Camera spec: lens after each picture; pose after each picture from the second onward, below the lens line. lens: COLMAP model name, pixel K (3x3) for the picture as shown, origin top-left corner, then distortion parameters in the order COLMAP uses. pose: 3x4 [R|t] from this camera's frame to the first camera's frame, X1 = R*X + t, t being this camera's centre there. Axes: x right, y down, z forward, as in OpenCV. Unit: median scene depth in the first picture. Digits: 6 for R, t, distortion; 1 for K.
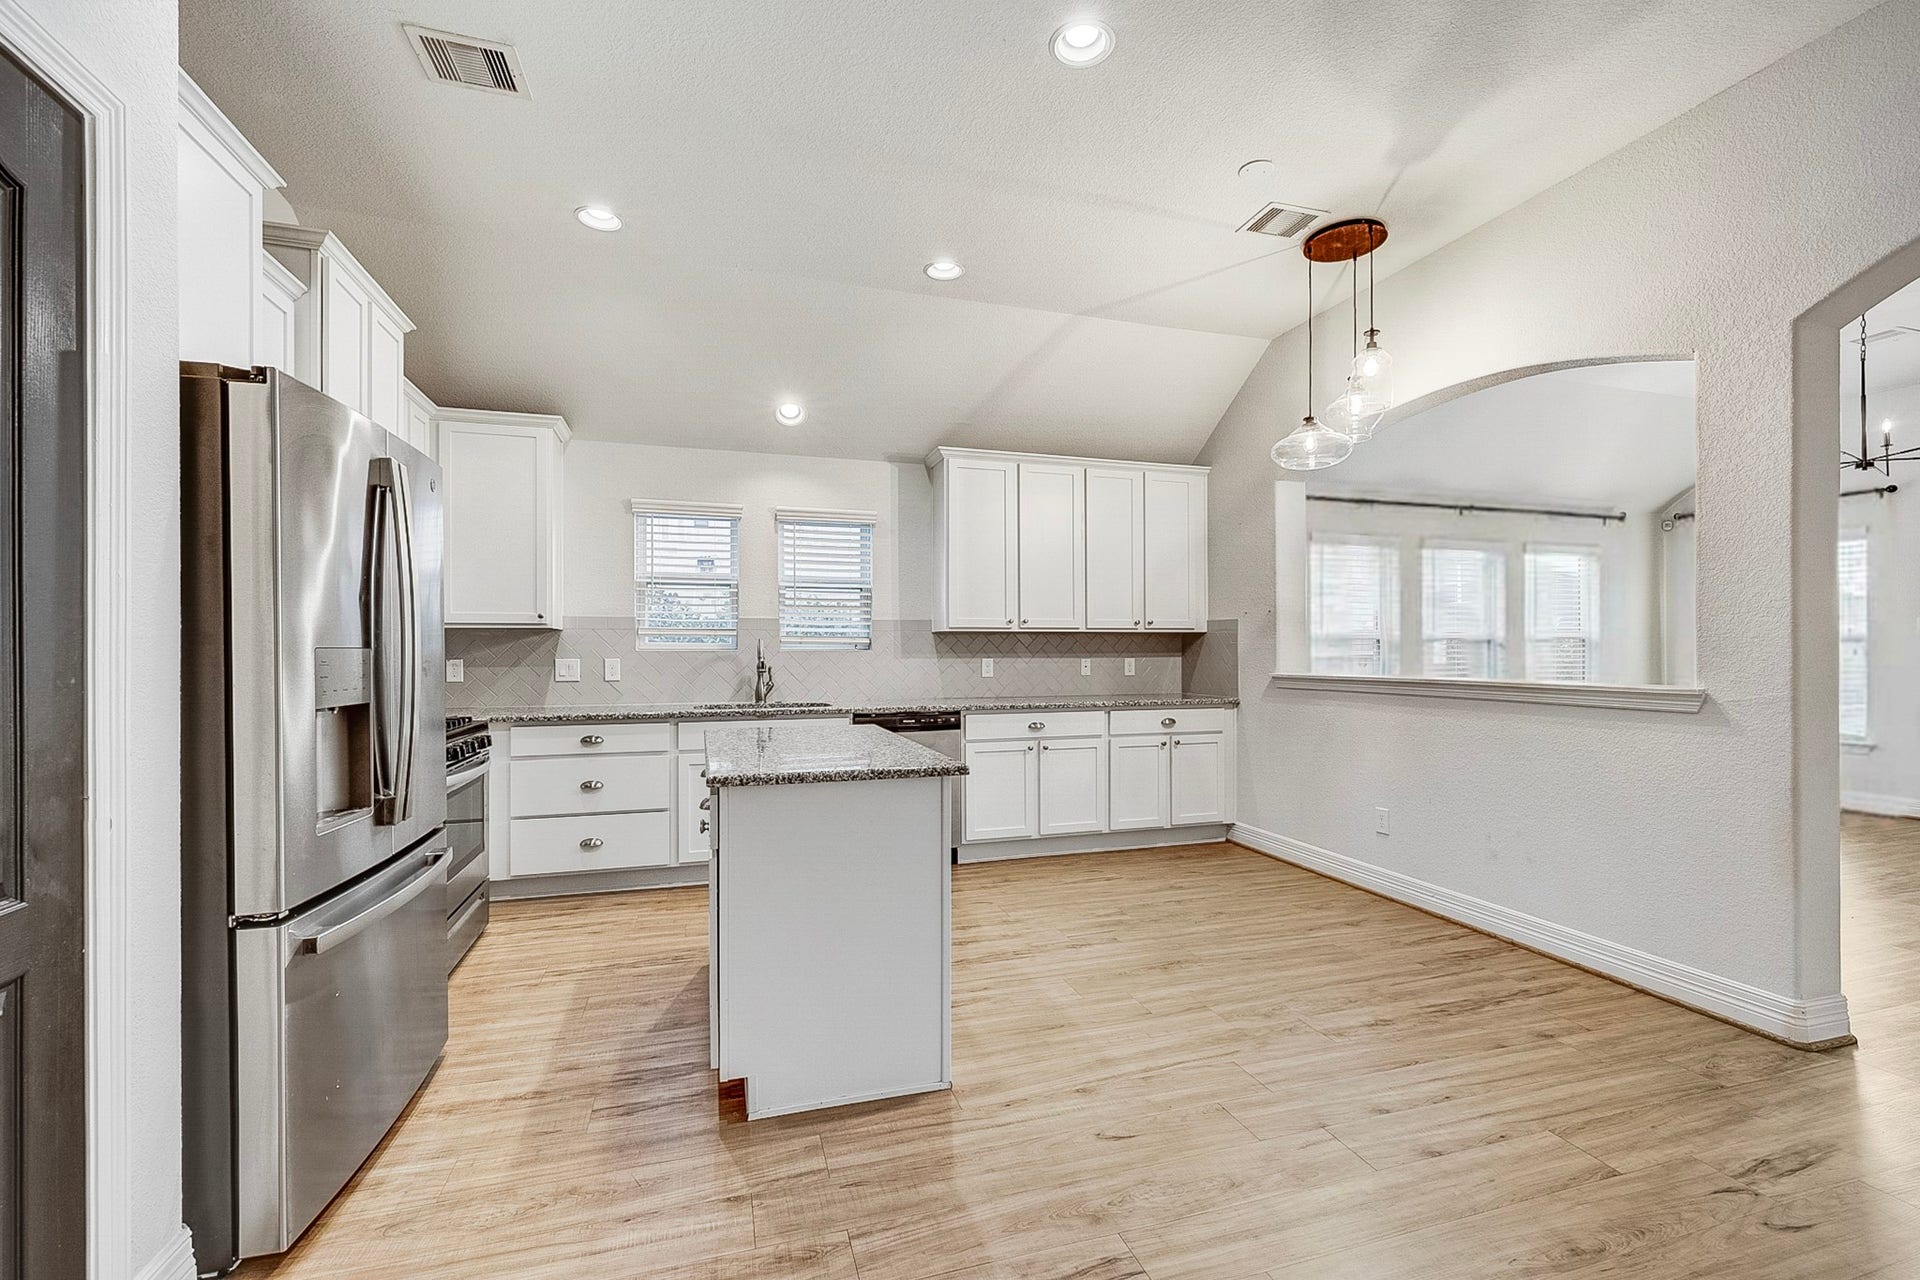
lens RADIAL K [[828.2, 0, 967.7], [0, 828.2, 645.9], [0, 0, 1]] dist [0.000621, 0.000012]
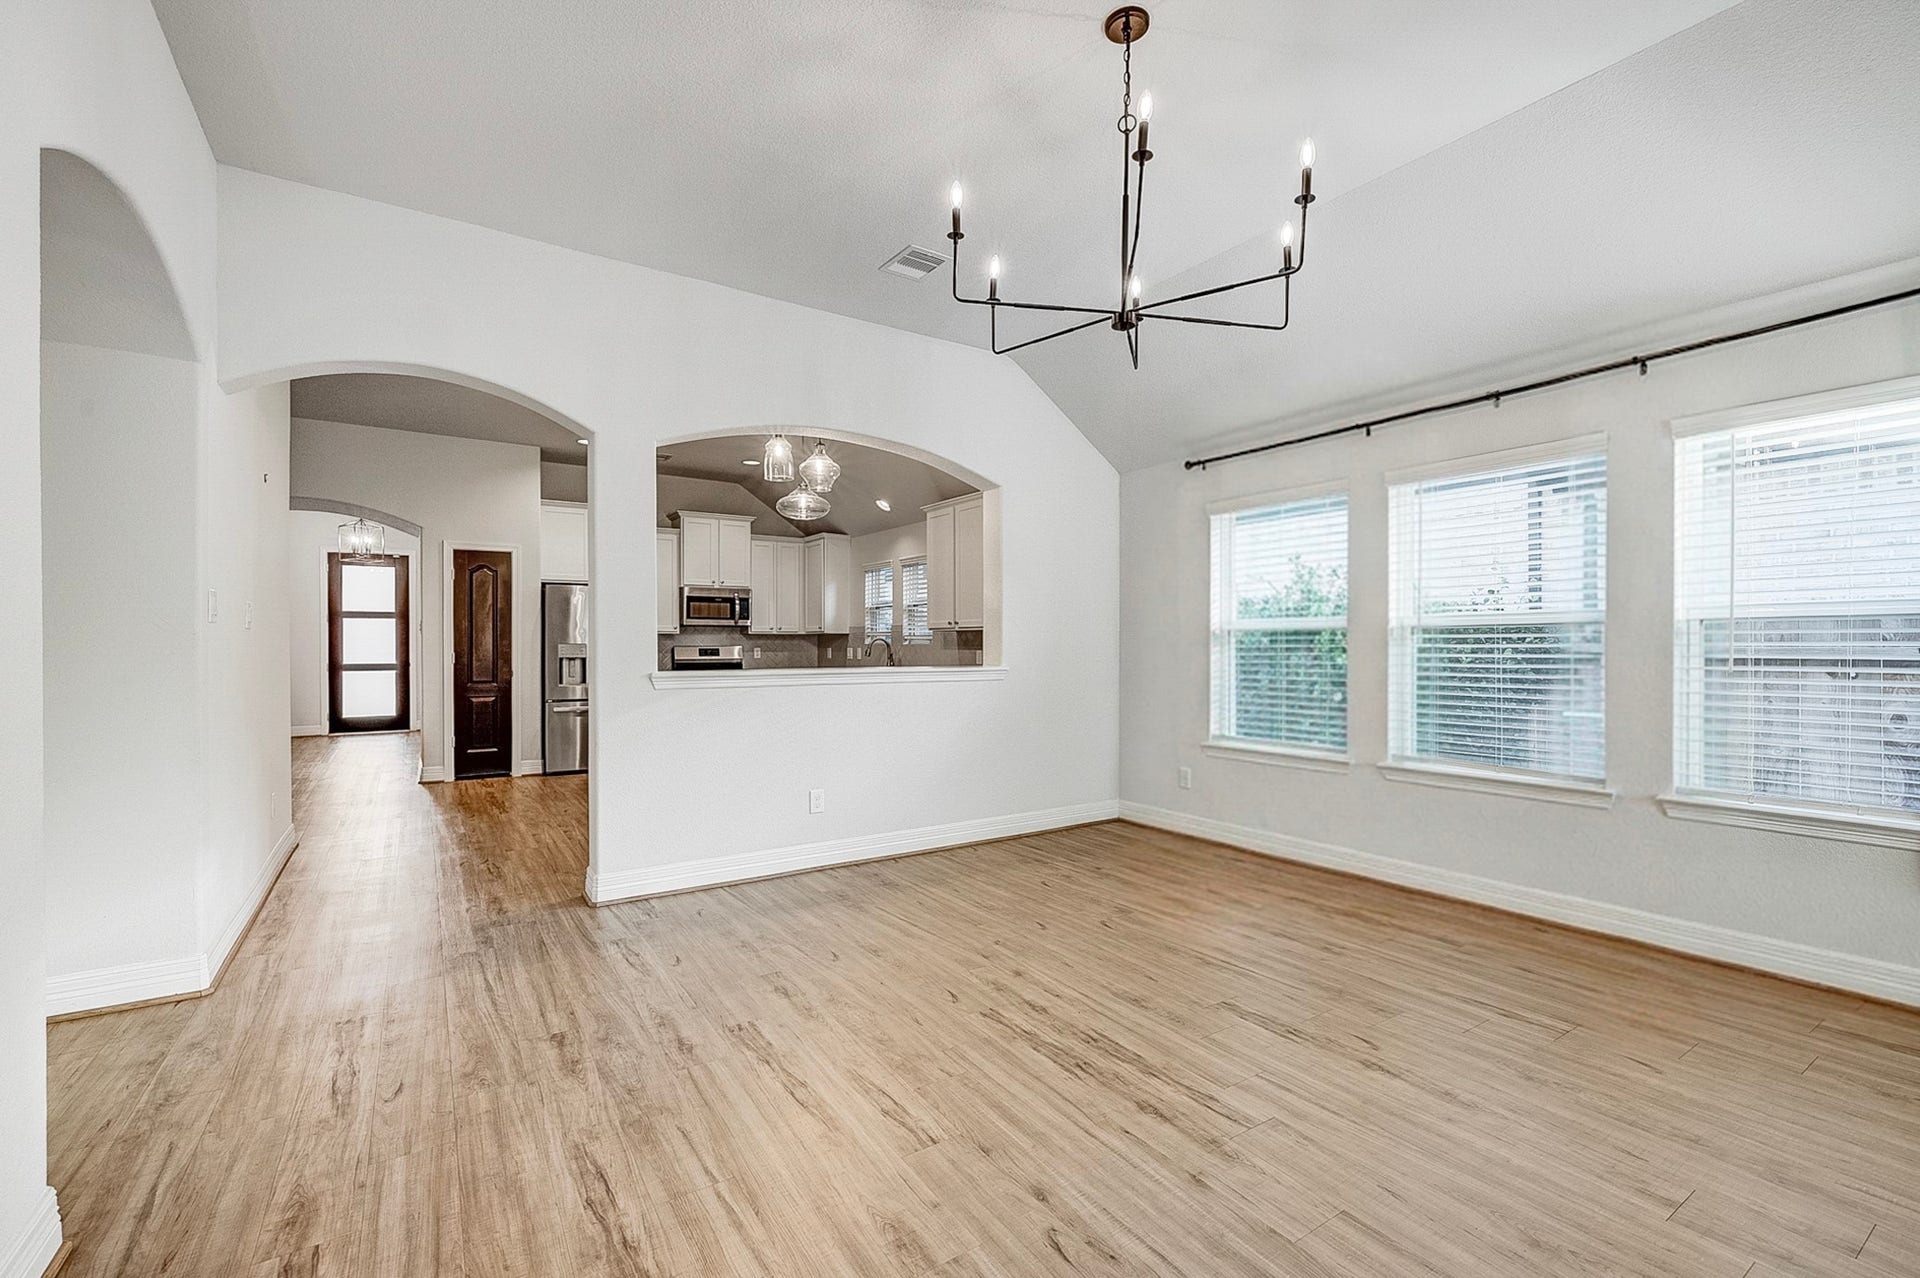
lens RADIAL K [[828.2, 0, 967.7], [0, 828.2, 644.9], [0, 0, 1]] dist [0.000621, 0.000012]
pose [[0.275628, 0.003557, -0.961258, 1.424816], [0.008252, 0.999948, 0.006067, -0.002218], [0.961229, -0.009604, 0.275584, 0.674946]]
